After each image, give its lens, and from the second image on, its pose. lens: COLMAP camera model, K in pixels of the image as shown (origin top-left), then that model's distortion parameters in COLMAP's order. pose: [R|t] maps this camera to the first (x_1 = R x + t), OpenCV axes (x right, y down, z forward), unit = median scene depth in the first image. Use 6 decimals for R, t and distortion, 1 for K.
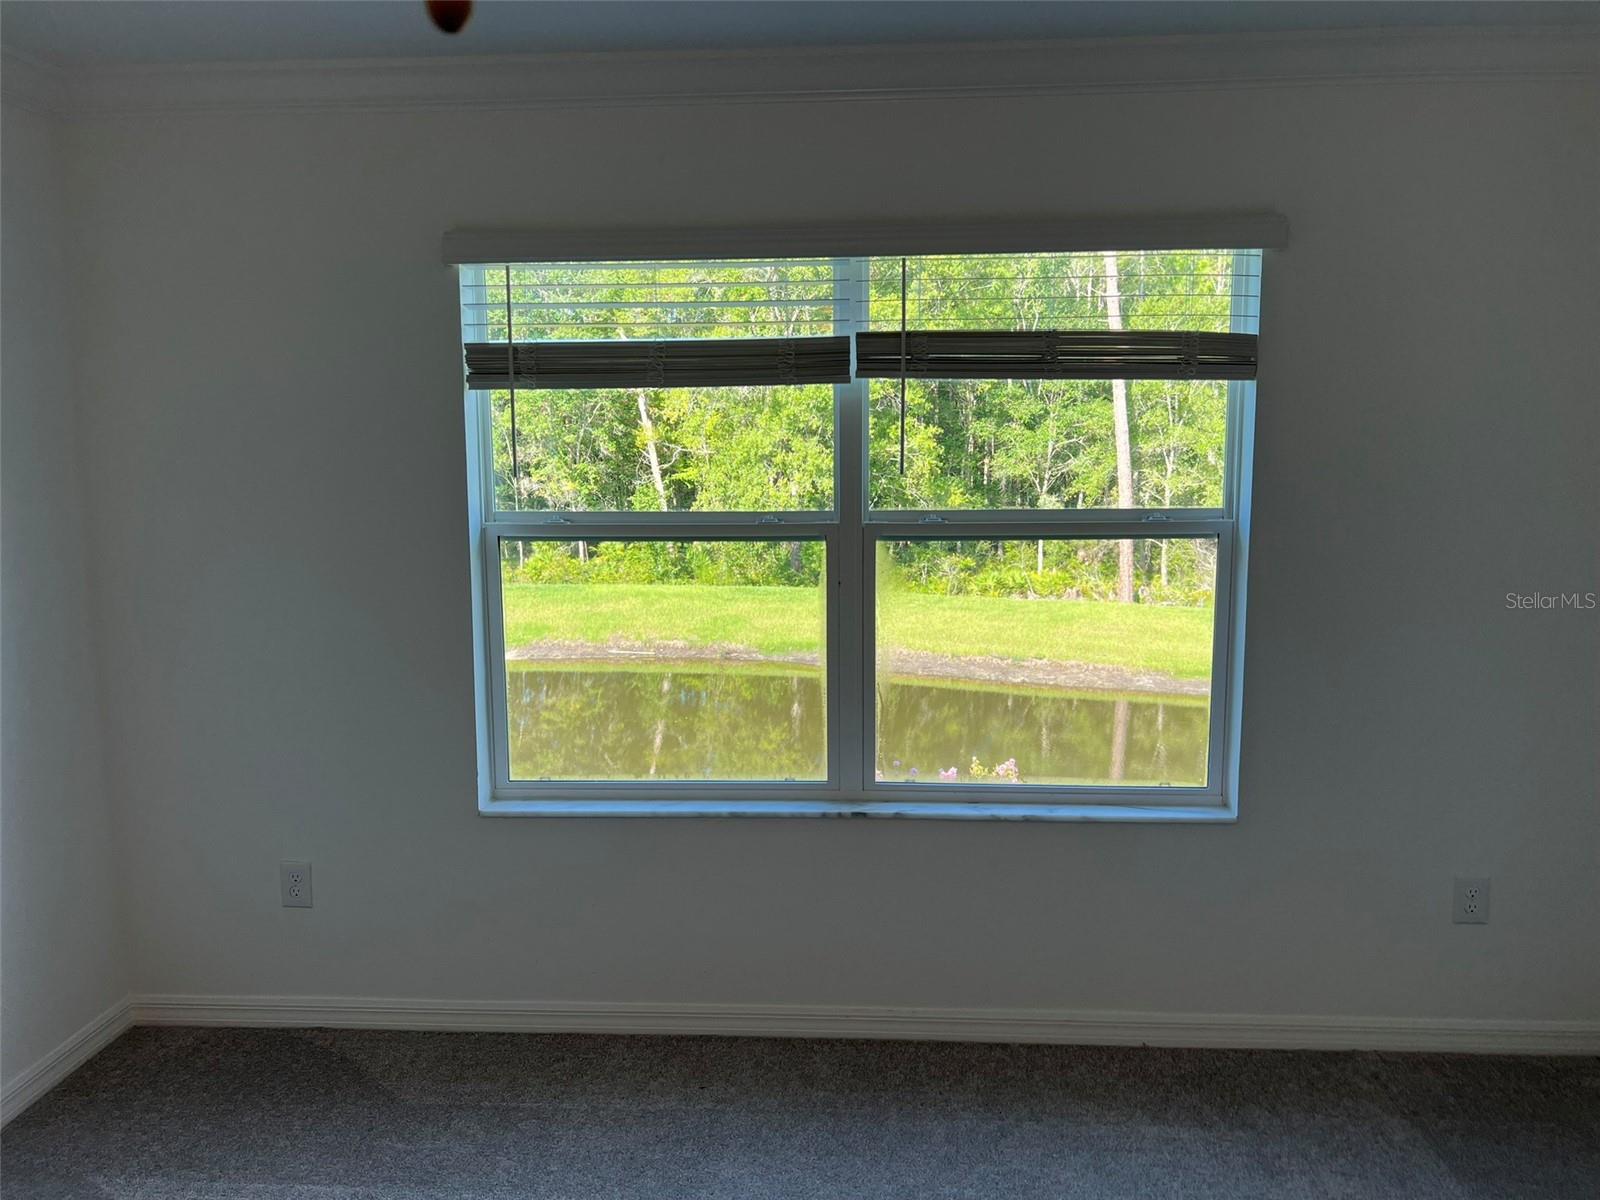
lens RADIAL K [[1211.5, 0, 791.3], [0, 1211.5, 613.4], [0, 0, 1]] dist [0.029466, -0.037387]
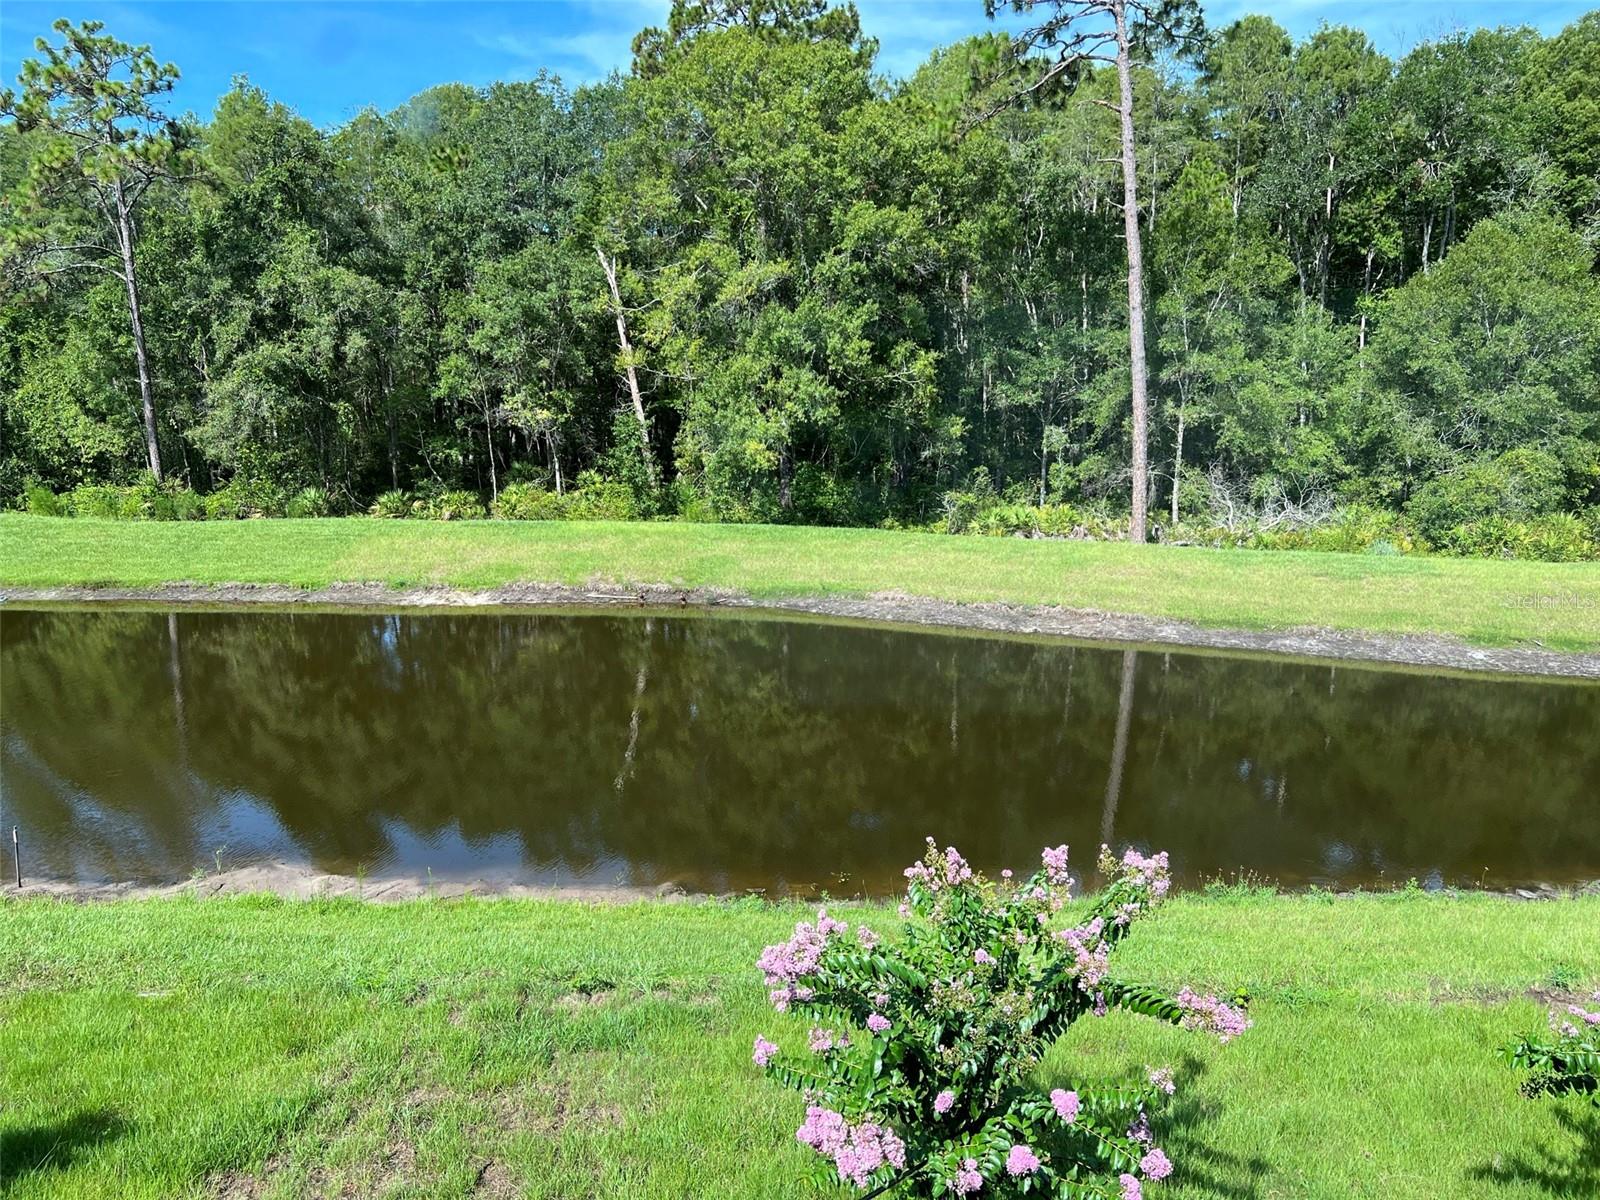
lens RADIAL K [[1211.5, 0, 784.7], [0, 1211.5, 627.8], [0, 0, 1]] dist [0.029466, -0.037387]
pose [[0.999954, 0.001141, 0.009504, -0.006900], [-0.001819, 0.997431, 0.071606, -0.009902], [-0.009398, -0.071620, 0.997388, 0.061449]]
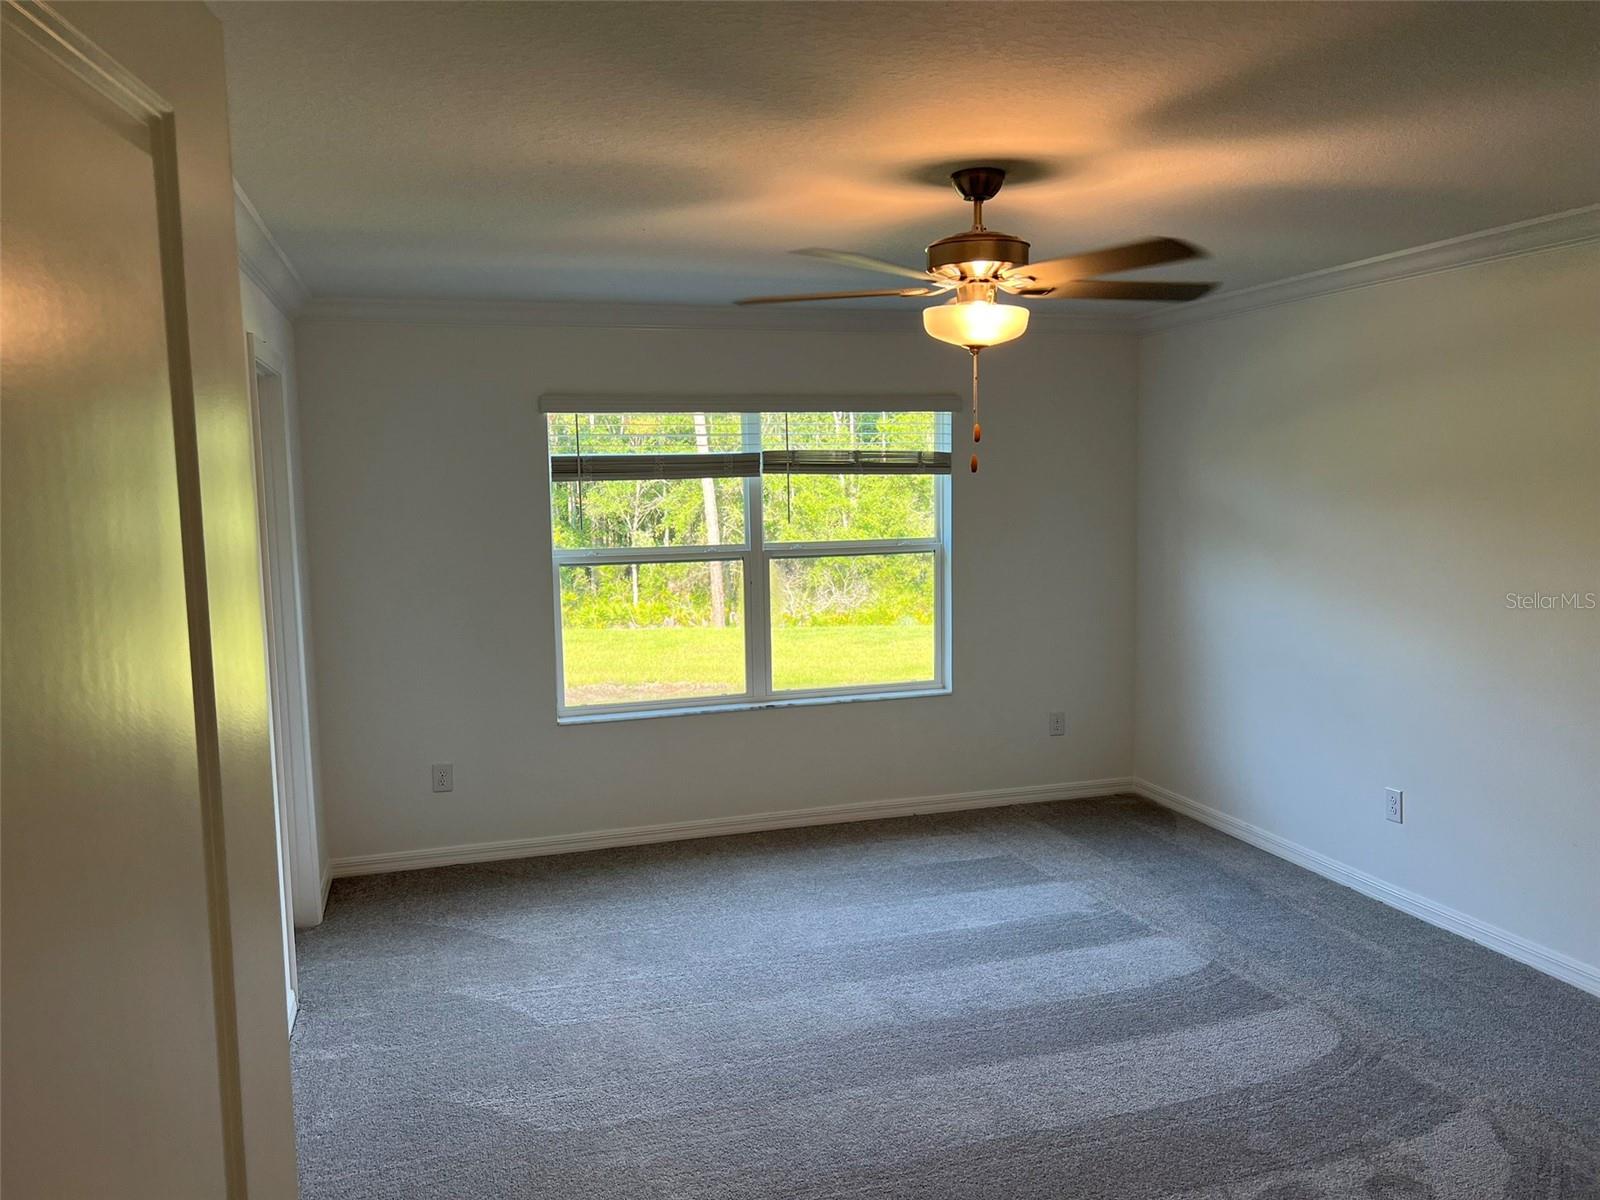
lens RADIAL K [[1211.5, 0, 792.4], [0, 1211.5, 596.4], [0, 0, 1]] dist [0.029466, -0.037387]
pose [[0.938447, -0.041436, 0.342930, -0.036647], [0.056578, 0.997810, -0.034265, 0.004277], [-0.340759, 0.051558, 0.938736, -0.051725]]
